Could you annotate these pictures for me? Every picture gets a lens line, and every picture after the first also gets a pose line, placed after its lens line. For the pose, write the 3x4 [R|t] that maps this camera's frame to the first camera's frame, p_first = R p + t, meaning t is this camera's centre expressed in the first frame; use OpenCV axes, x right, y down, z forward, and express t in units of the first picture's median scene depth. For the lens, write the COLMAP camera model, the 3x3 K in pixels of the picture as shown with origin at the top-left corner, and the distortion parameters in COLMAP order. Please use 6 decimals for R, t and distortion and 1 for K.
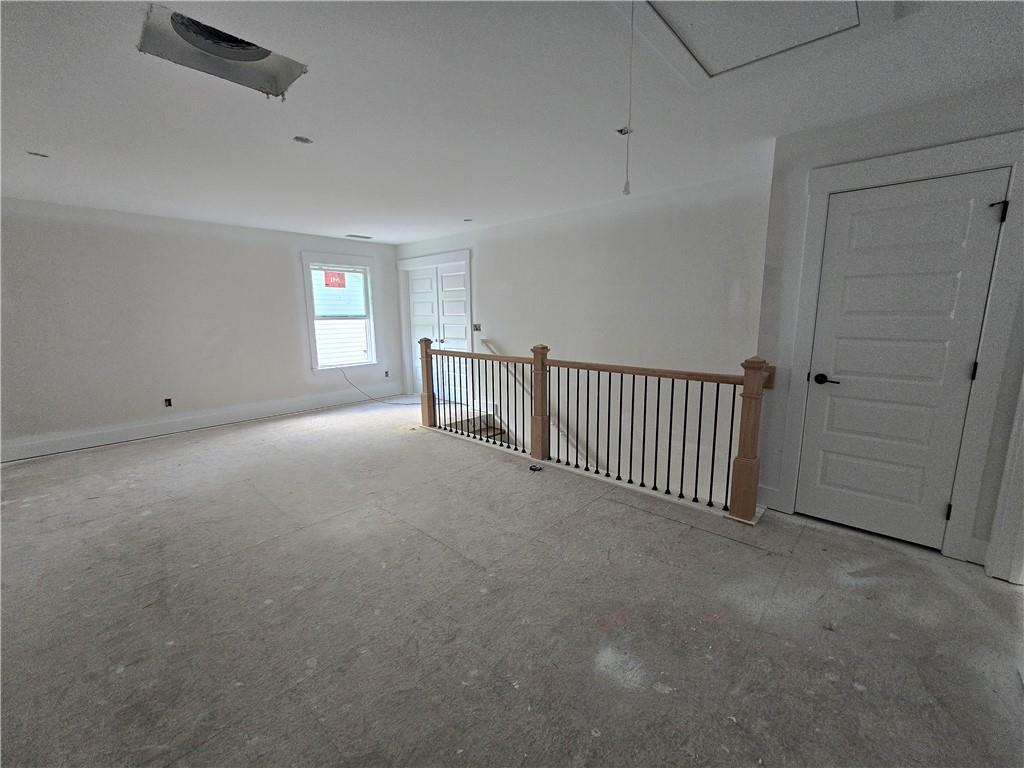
lens RADIAL K [[419.2, 0, 515.6], [0, 419.2, 381.0], [0, 0, 1]] dist [0.000145, -0.001039]
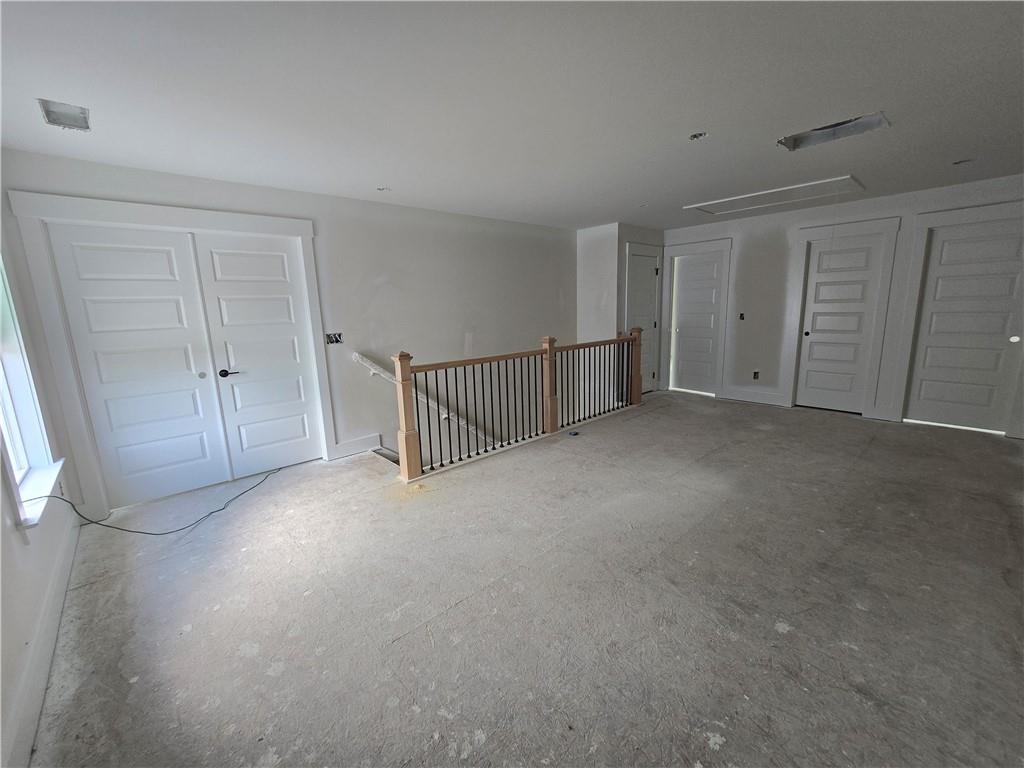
lens RADIAL K [[419.2, 0, 516.5], [0, 419.2, 387.8], [0, 0, 1]] dist [0.000145, -0.001039]
pose [[0.089559, -0.184955, 0.978658, -1.158467], [0.193231, 0.967163, 0.165100, -0.161986], [-0.977057, 0.174320, 0.122357, 0.992920]]
